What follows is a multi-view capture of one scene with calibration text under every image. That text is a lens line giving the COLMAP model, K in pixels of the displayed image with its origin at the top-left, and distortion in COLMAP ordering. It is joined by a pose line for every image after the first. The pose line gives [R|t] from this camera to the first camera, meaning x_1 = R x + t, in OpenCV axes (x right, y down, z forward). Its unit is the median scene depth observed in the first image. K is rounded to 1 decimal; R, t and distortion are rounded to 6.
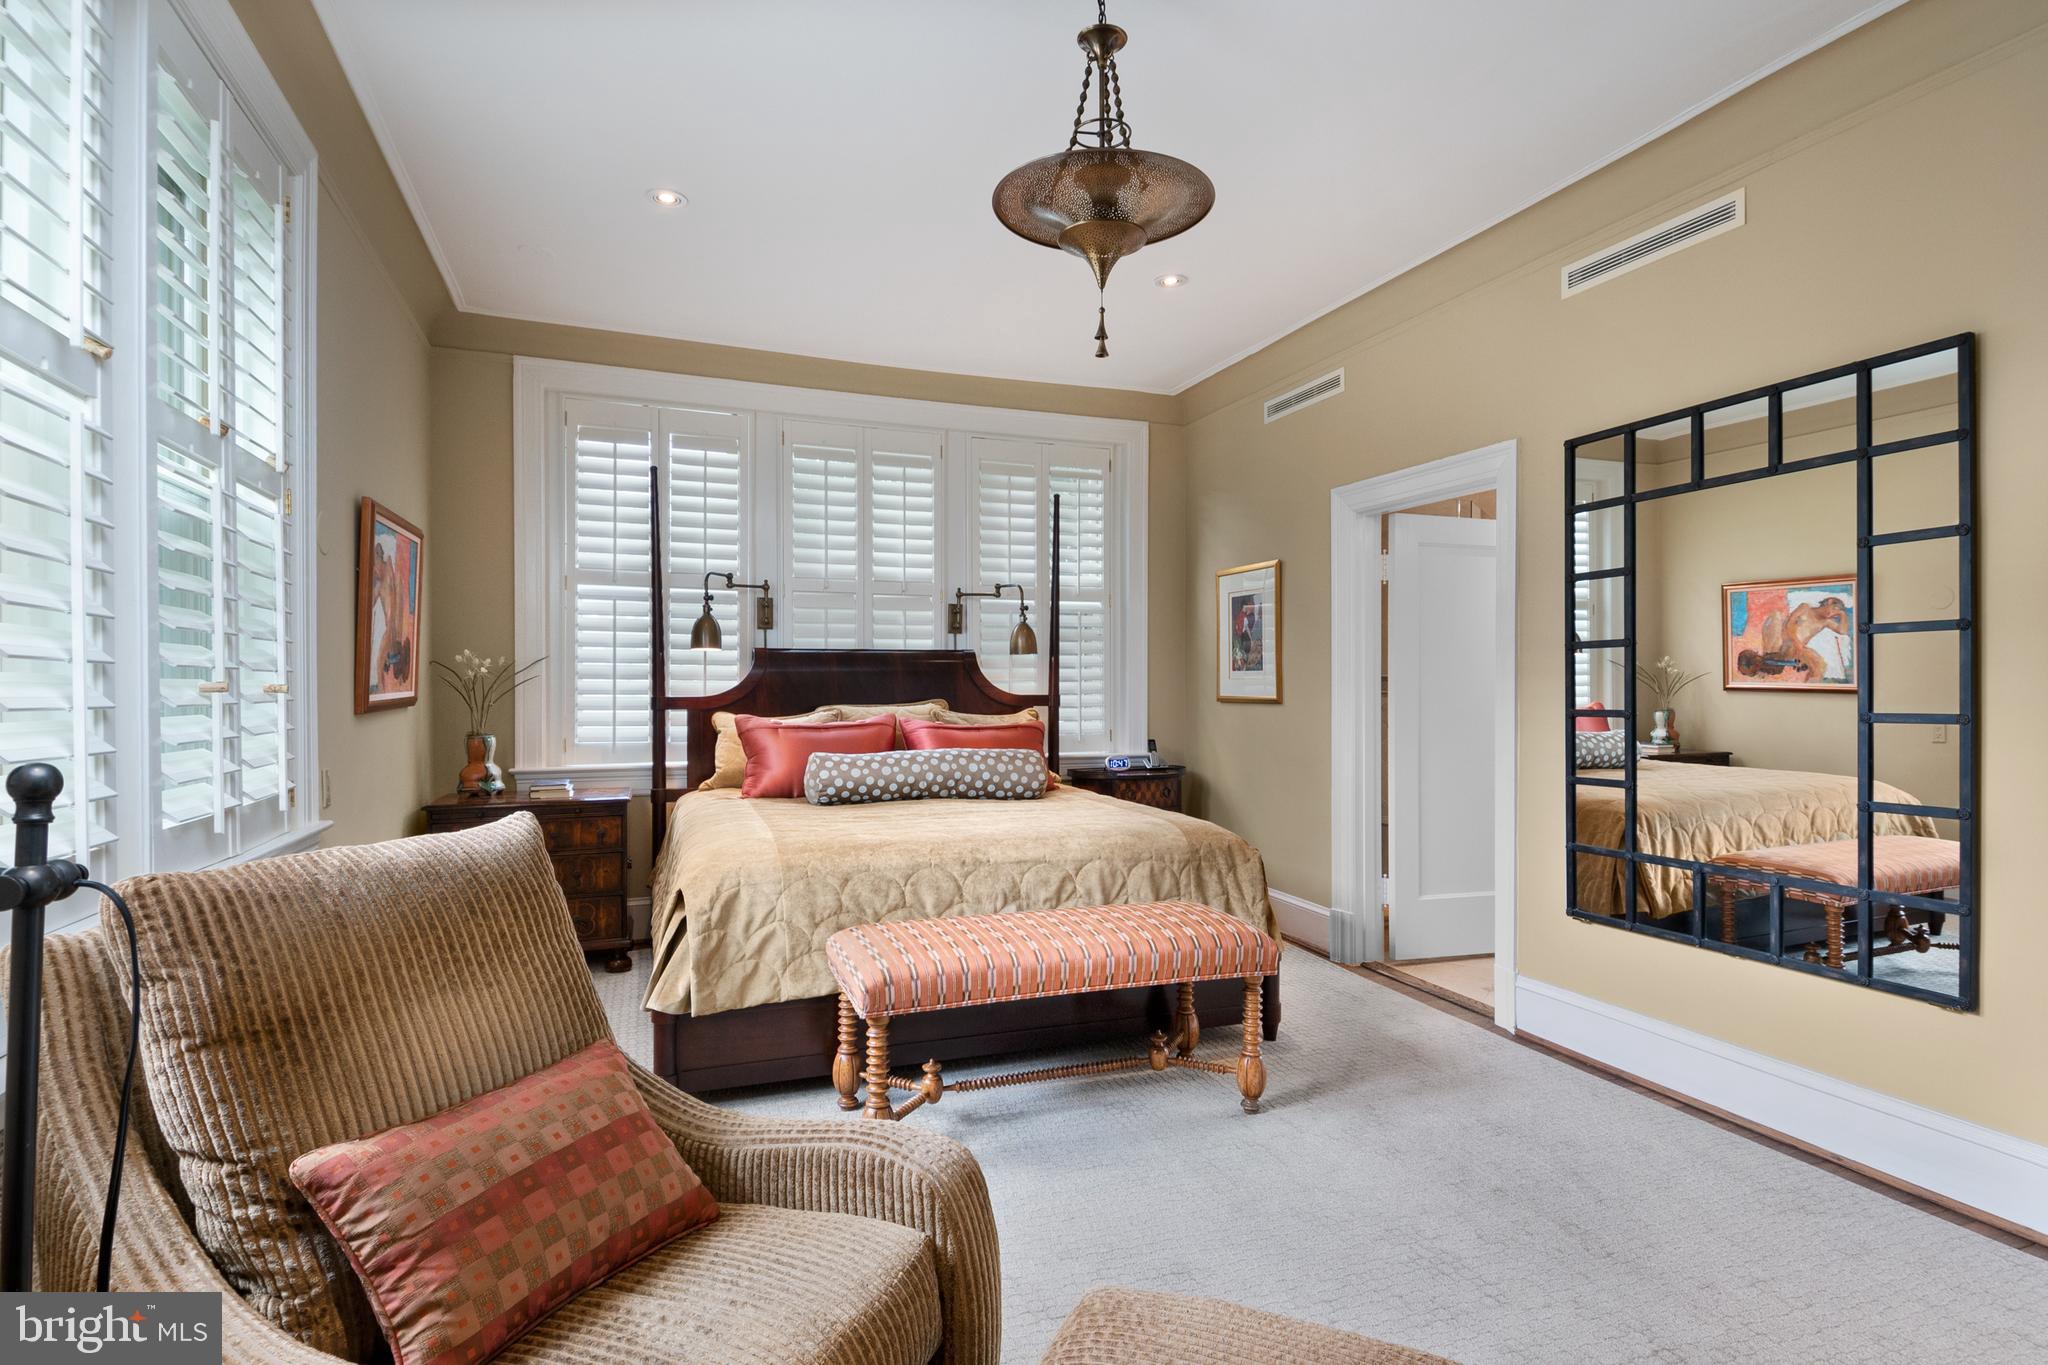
lens RADIAL K [[1018.8, 0, 1032.5], [0, 1018.8, 688.3], [0, 0, 1]] dist [0.043124, -0.039055]
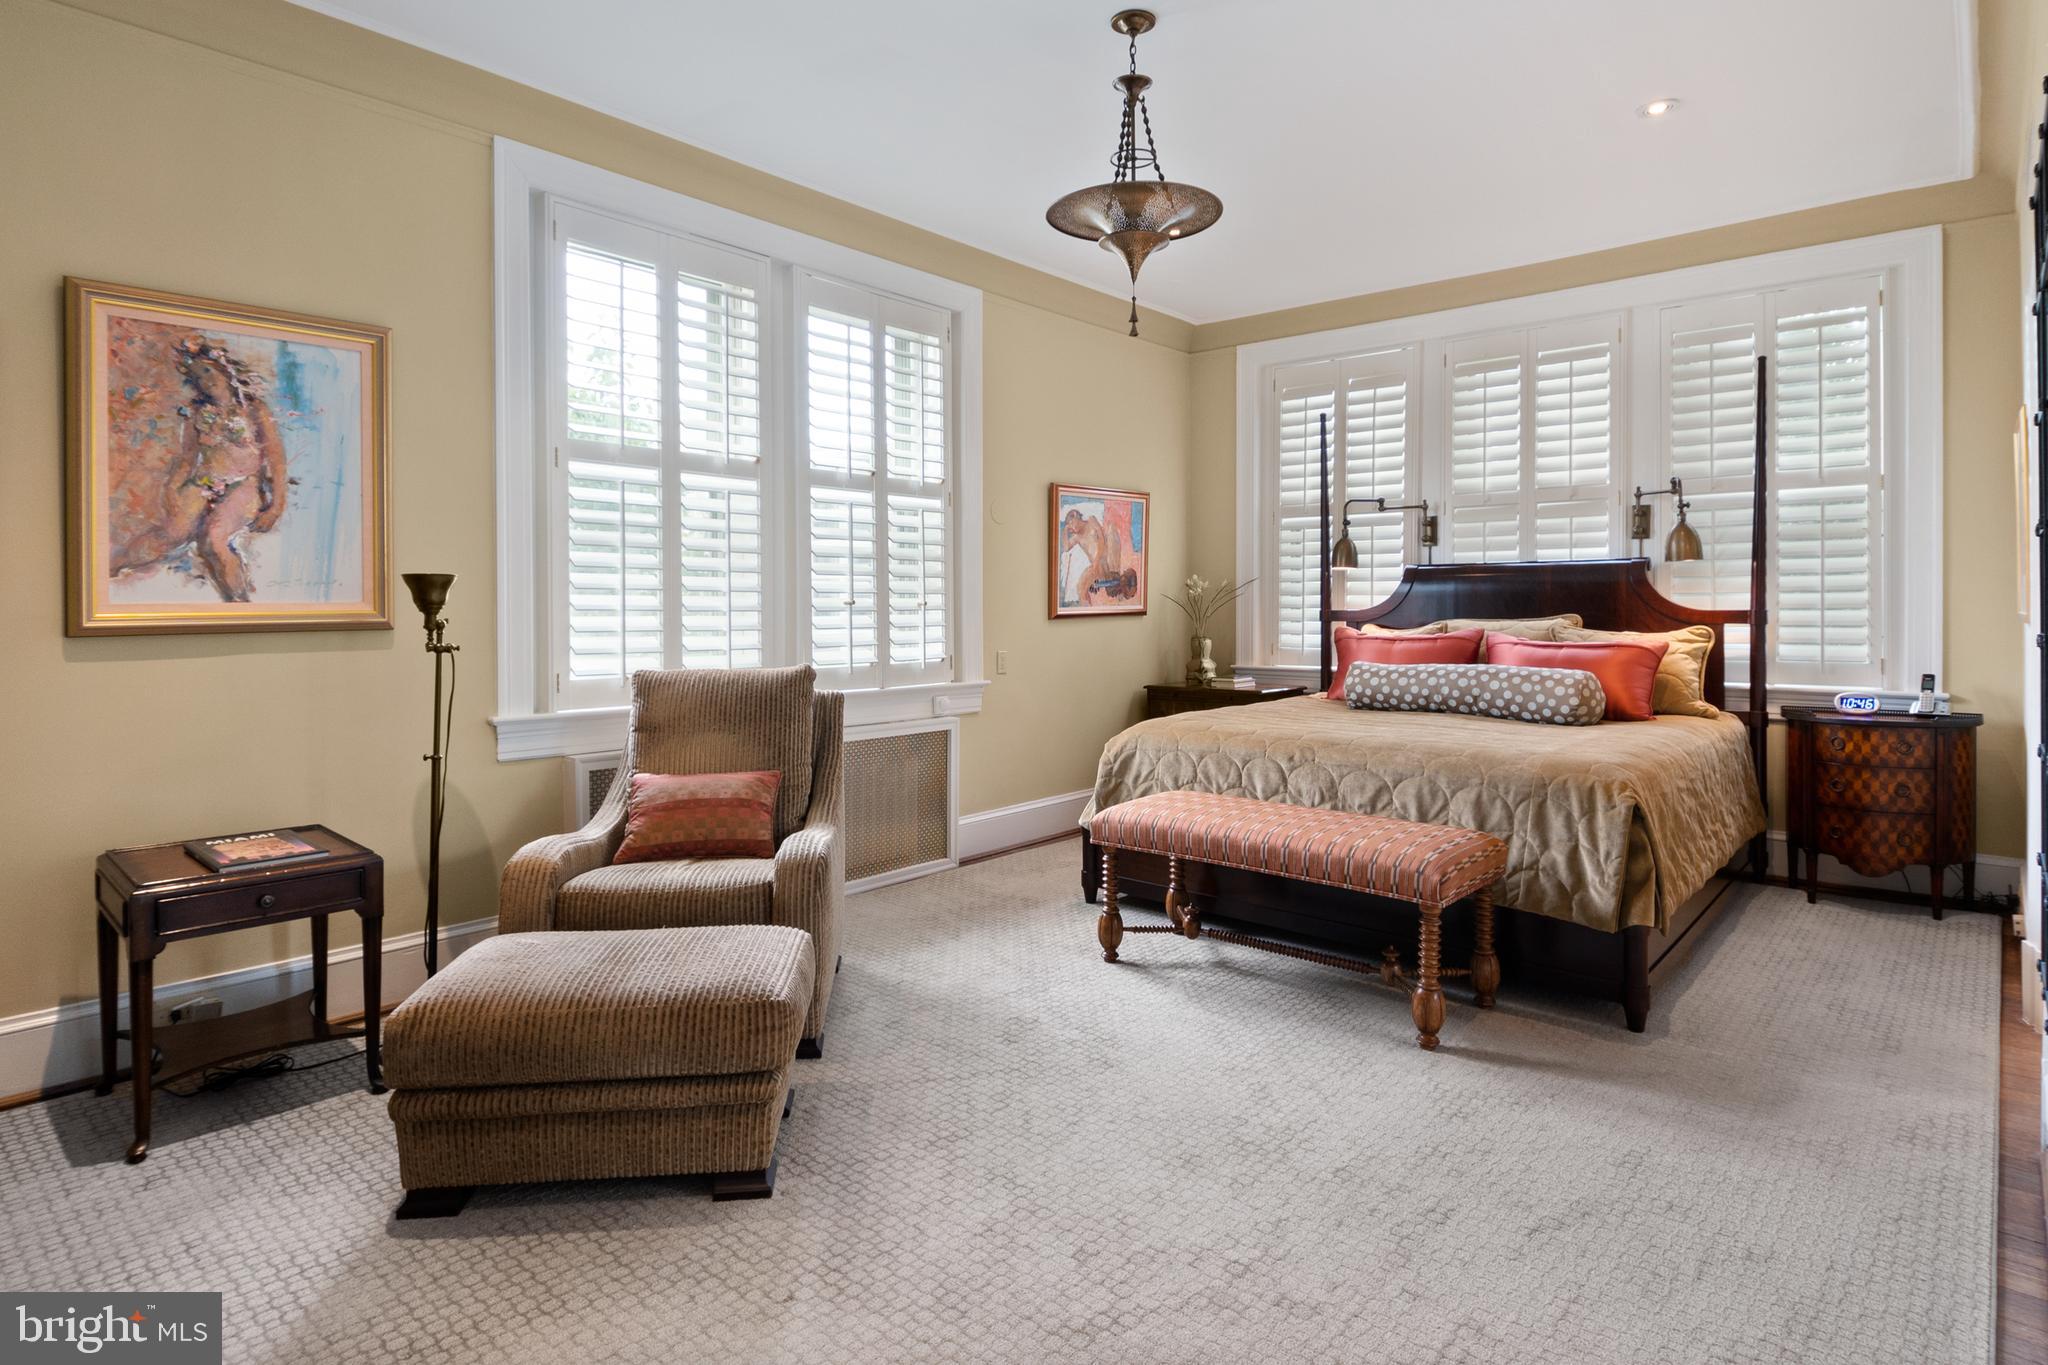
lens RADIAL K [[1079.7, 0, 1025.8], [0, 1079.7, 622.7], [0, 0, 1]] dist [-0.057707, 0.000018]
pose [[0.457840, 0.010380, -0.888974, 0.620808], [-0.000581, 0.999935, 0.011377, 0.009166], [0.889035, -0.004692, 0.457816, 0.160124]]
